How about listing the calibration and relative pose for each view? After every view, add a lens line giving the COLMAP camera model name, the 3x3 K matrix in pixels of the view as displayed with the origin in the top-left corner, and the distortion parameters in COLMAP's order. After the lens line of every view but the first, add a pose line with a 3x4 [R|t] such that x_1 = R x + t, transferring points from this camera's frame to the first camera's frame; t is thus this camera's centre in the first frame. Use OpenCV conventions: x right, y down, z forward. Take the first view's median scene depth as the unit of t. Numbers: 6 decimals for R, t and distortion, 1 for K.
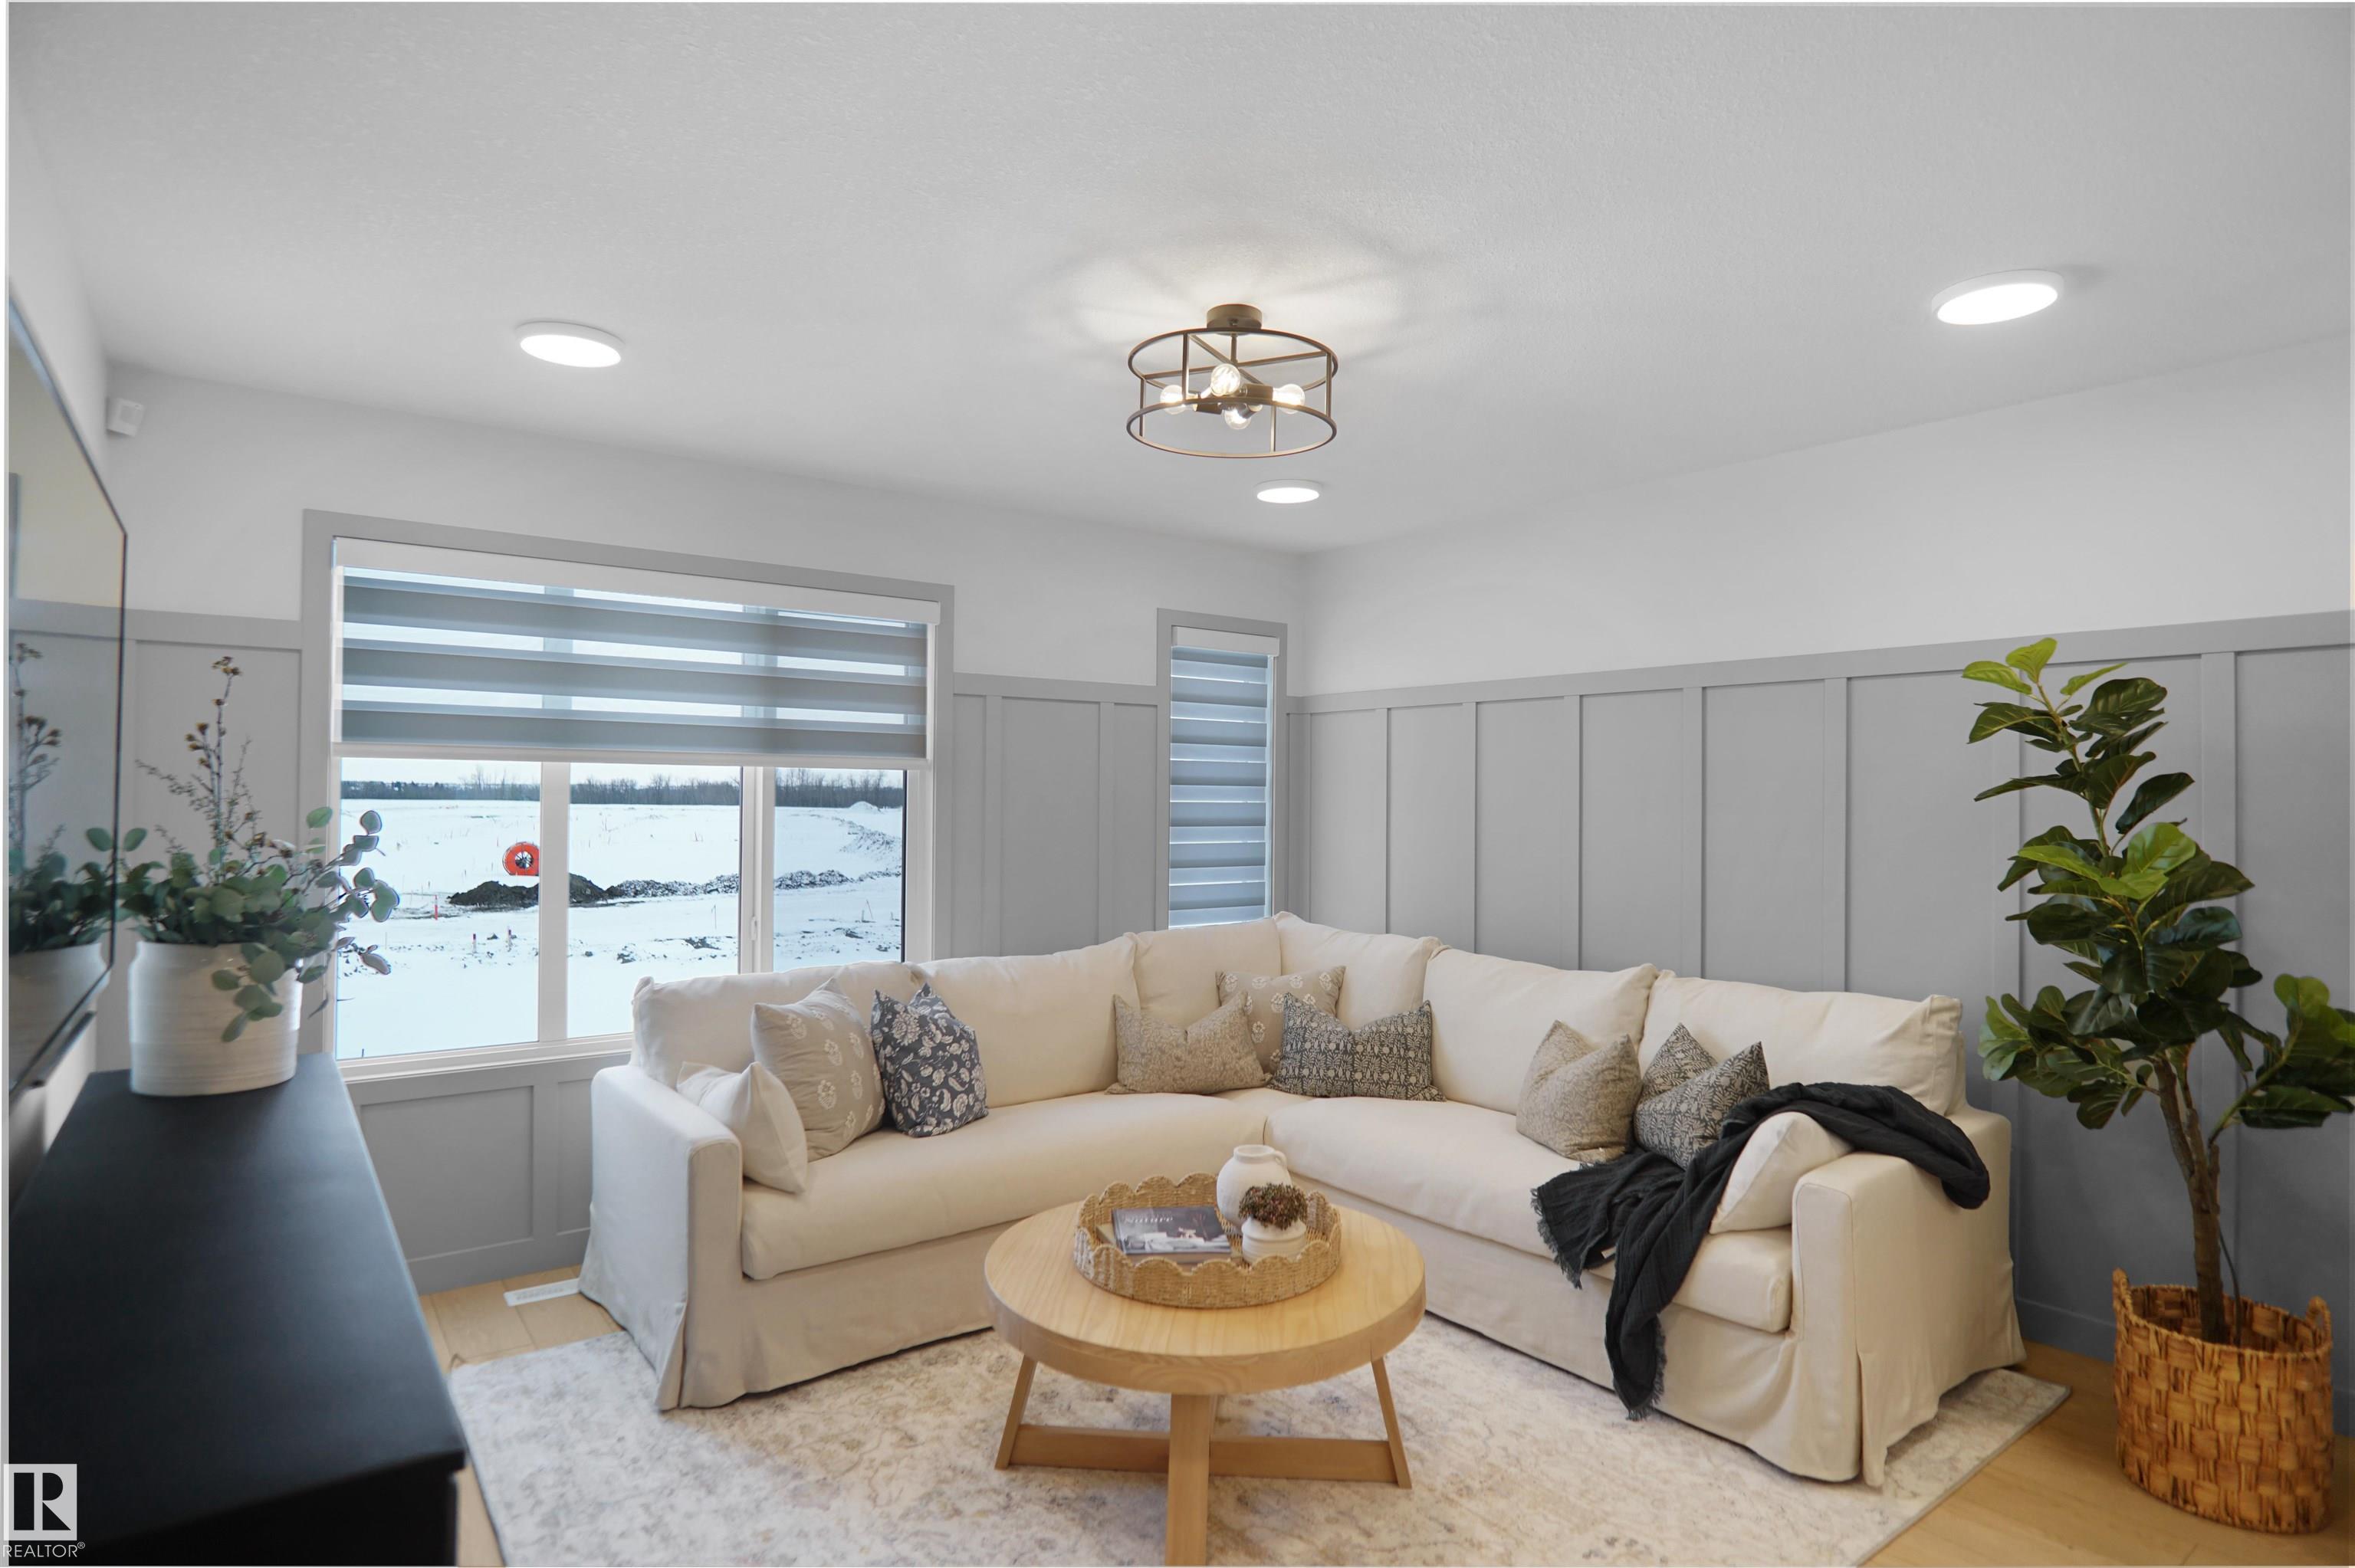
lens RADIAL K [[1281.6, 0, 1239.6], [0, 1281.6, 786.6], [0, 0, 1]] dist [-0.026226, 0.002782]
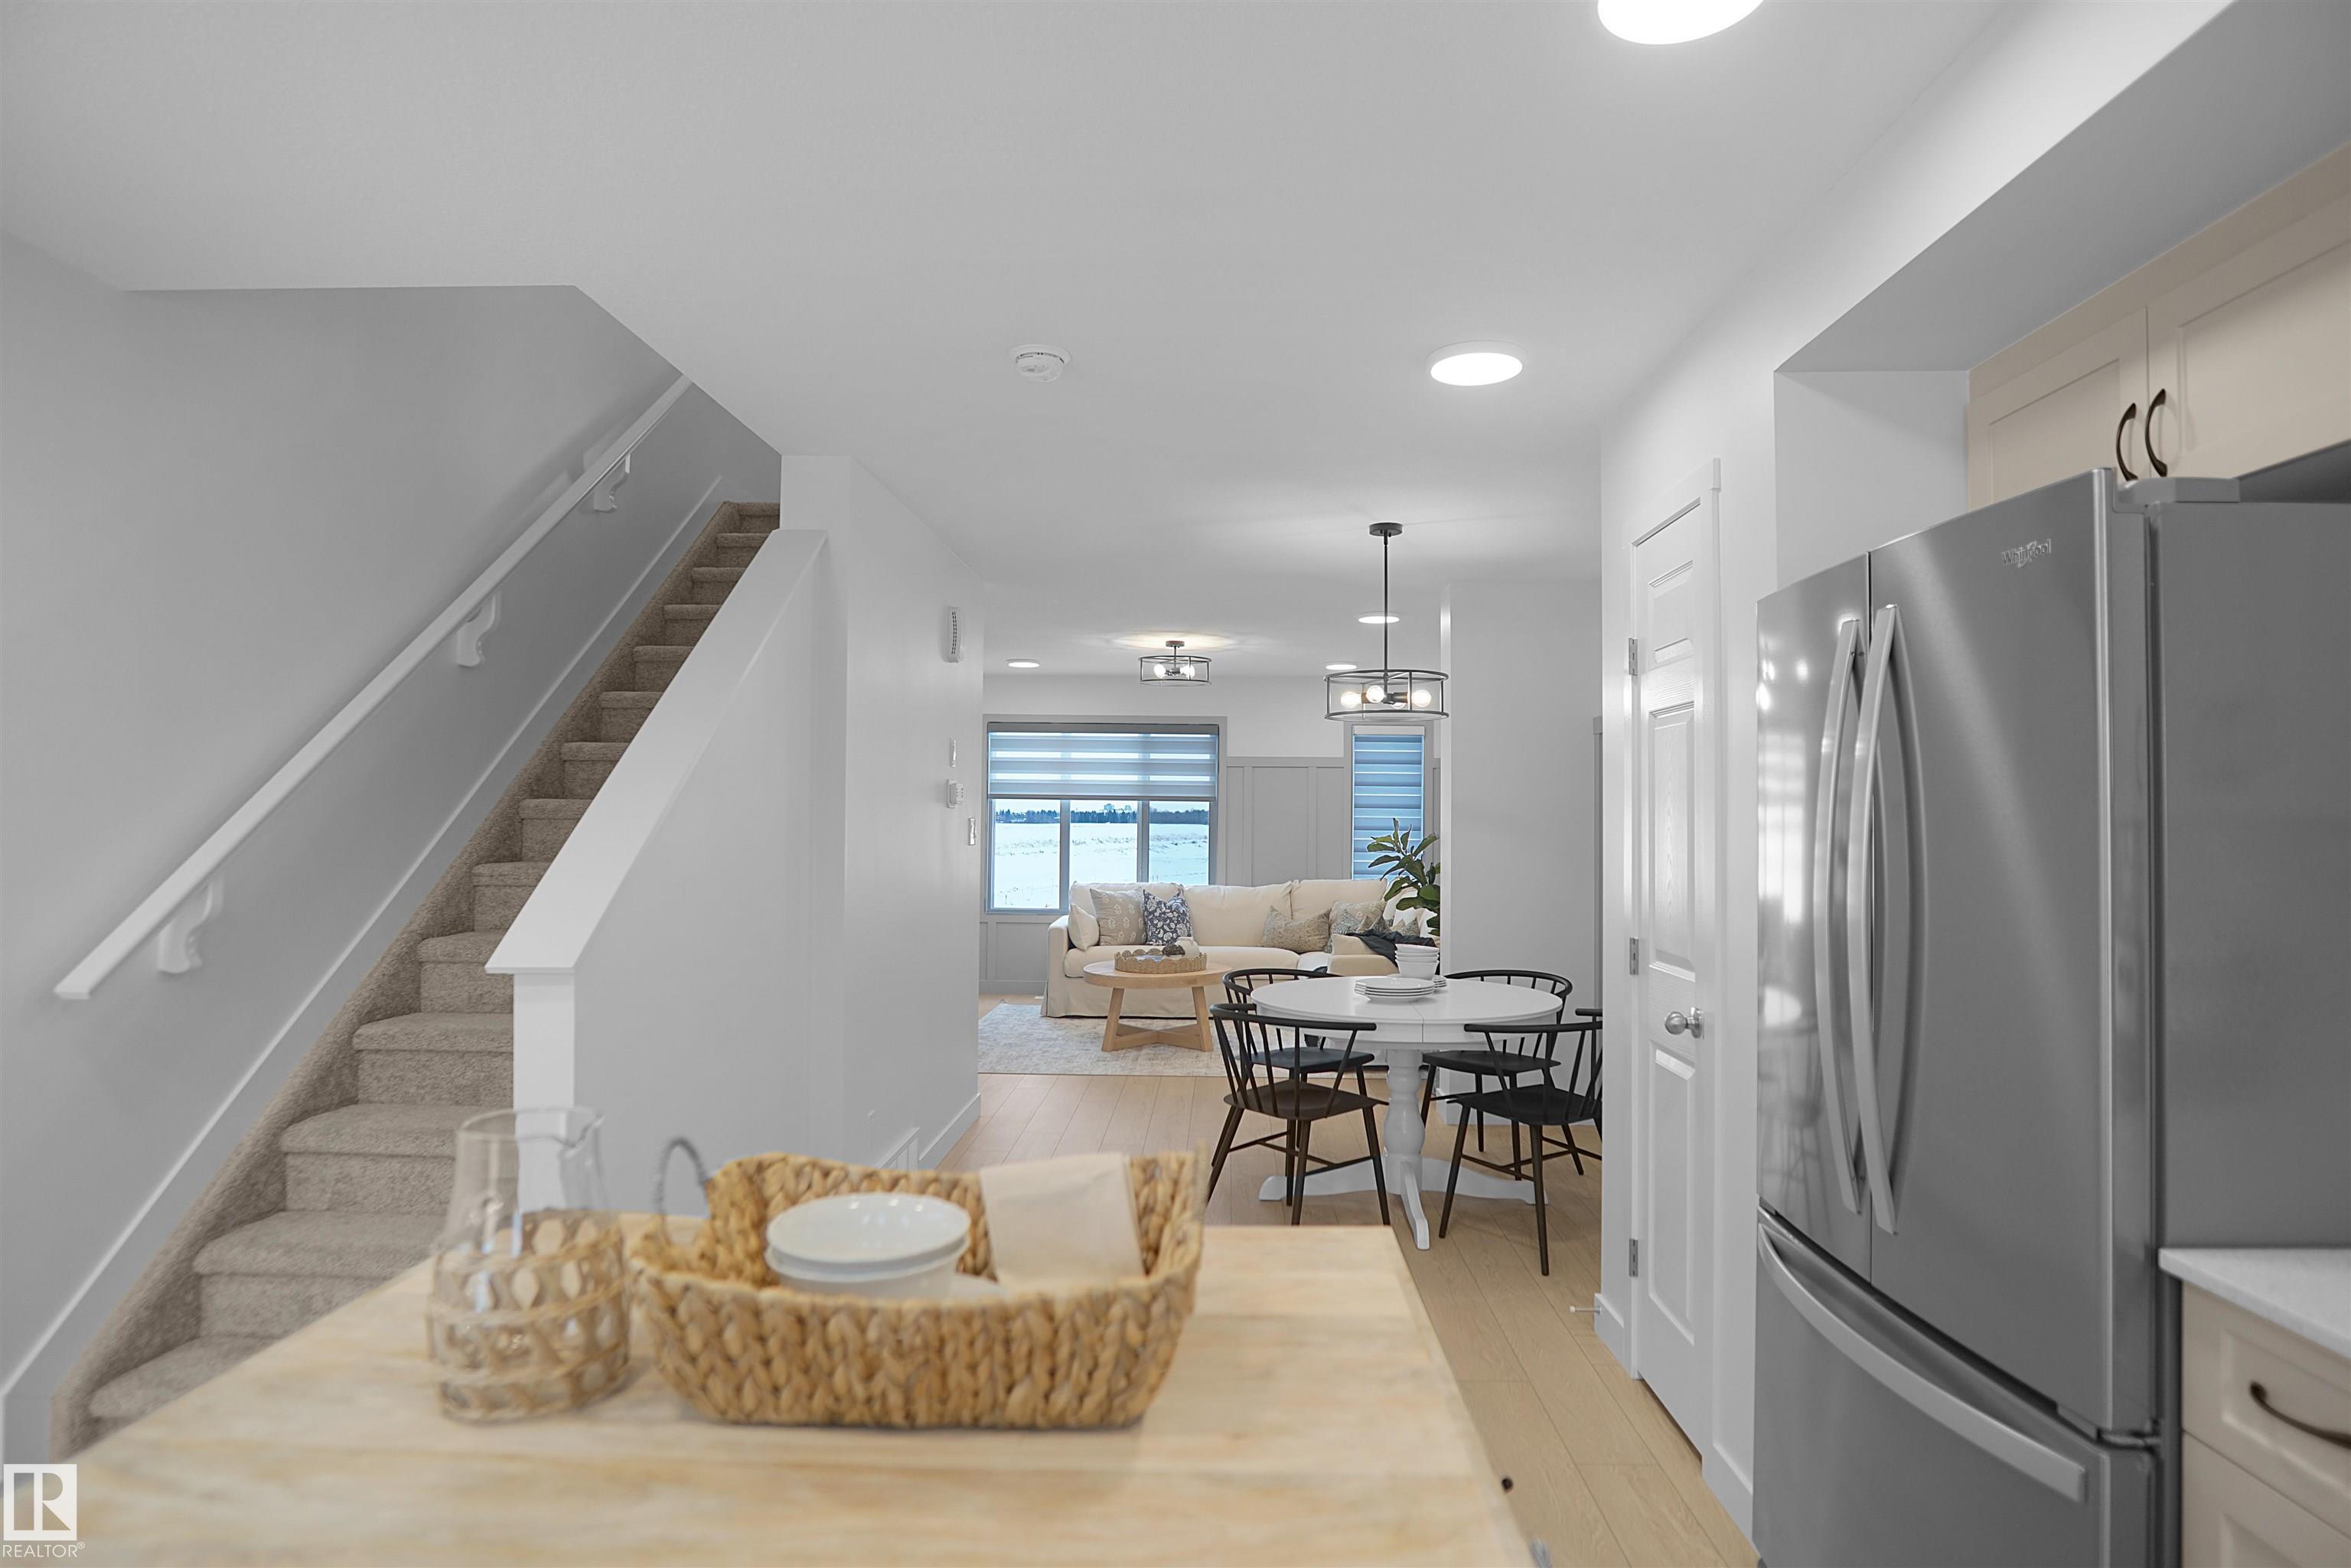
lens RADIAL K [[1279.6, 0, 1194.9], [0, 1279.6, 777.2], [0, 0, 1]] dist [-0.026226, 0.002782]
pose [[0.778602, -0.019884, -0.627203, 1.384079], [0.003142, 0.999609, -0.027789, 0.006895], [0.627510, 0.019666, 0.778360, -0.913070]]
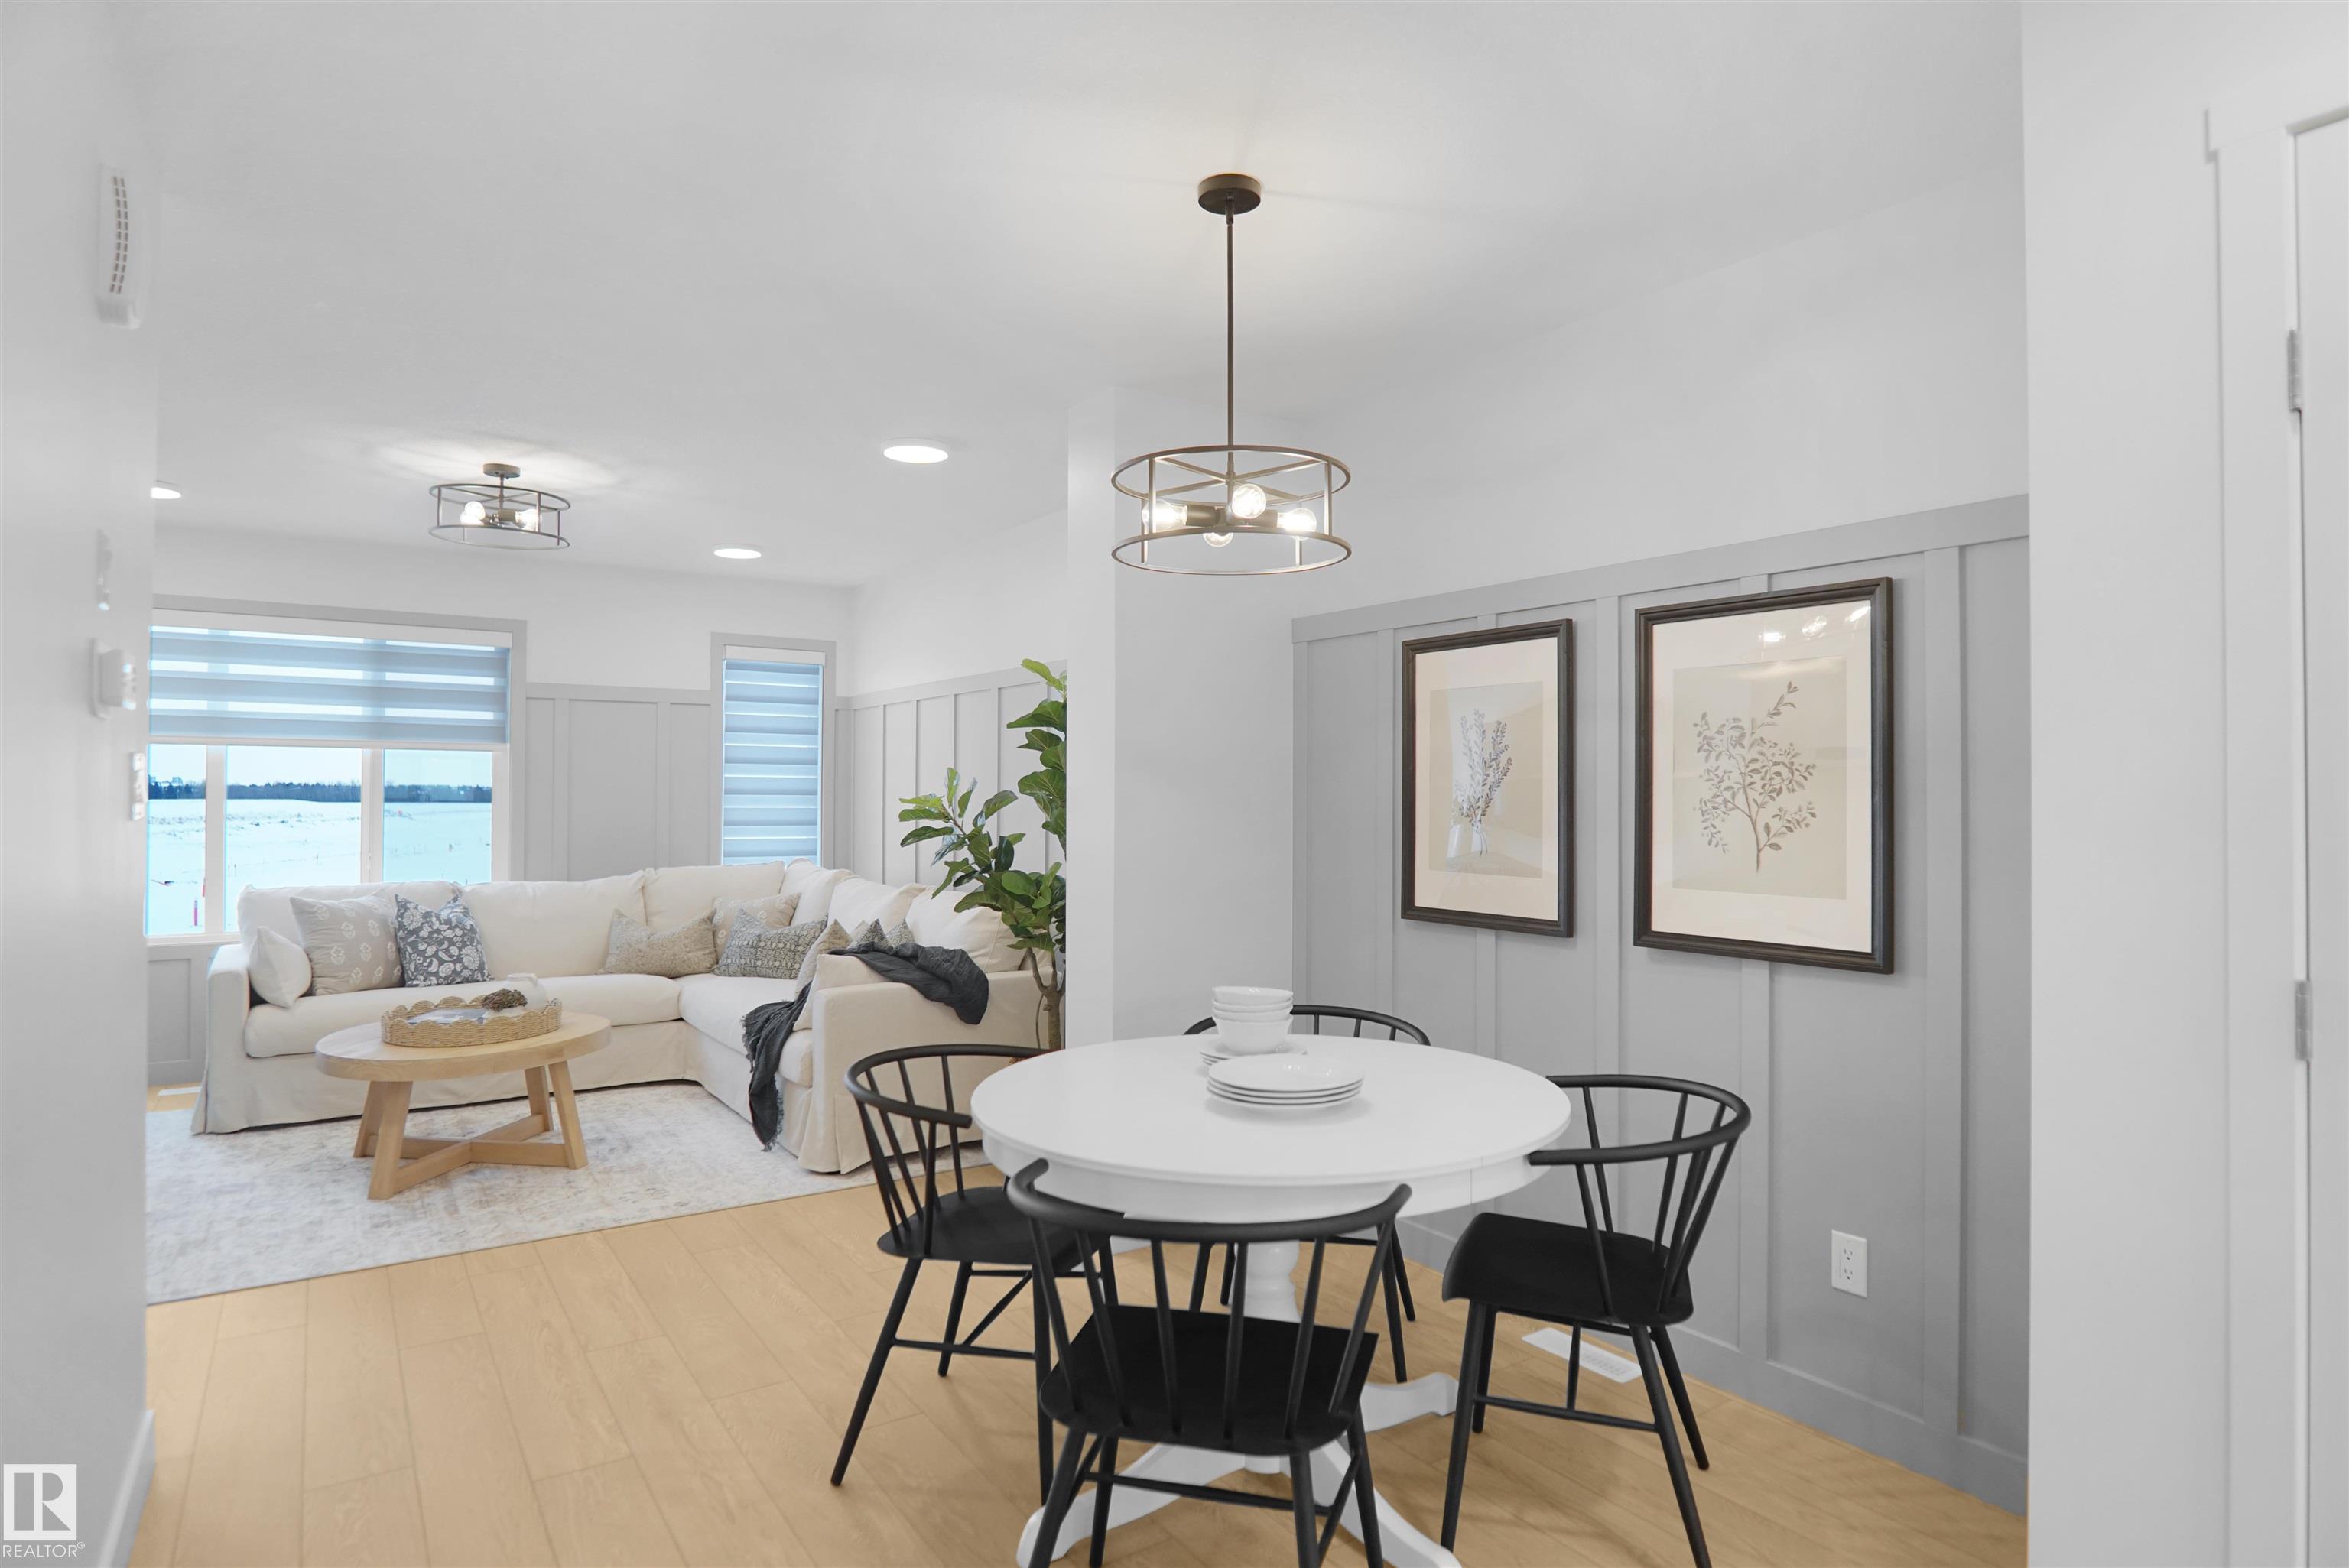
lens RADIAL K [[1278.5, 0, 1187.9], [0, 1278.5, 774.9], [0, 0, 1]] dist [-0.026226, 0.002782]
pose [[0.998594, -0.003909, -0.052868, 0.730518], [0.003588, 0.999975, -0.006164, 0.030072], [0.052891, 0.005966, 0.998582, -0.450534]]
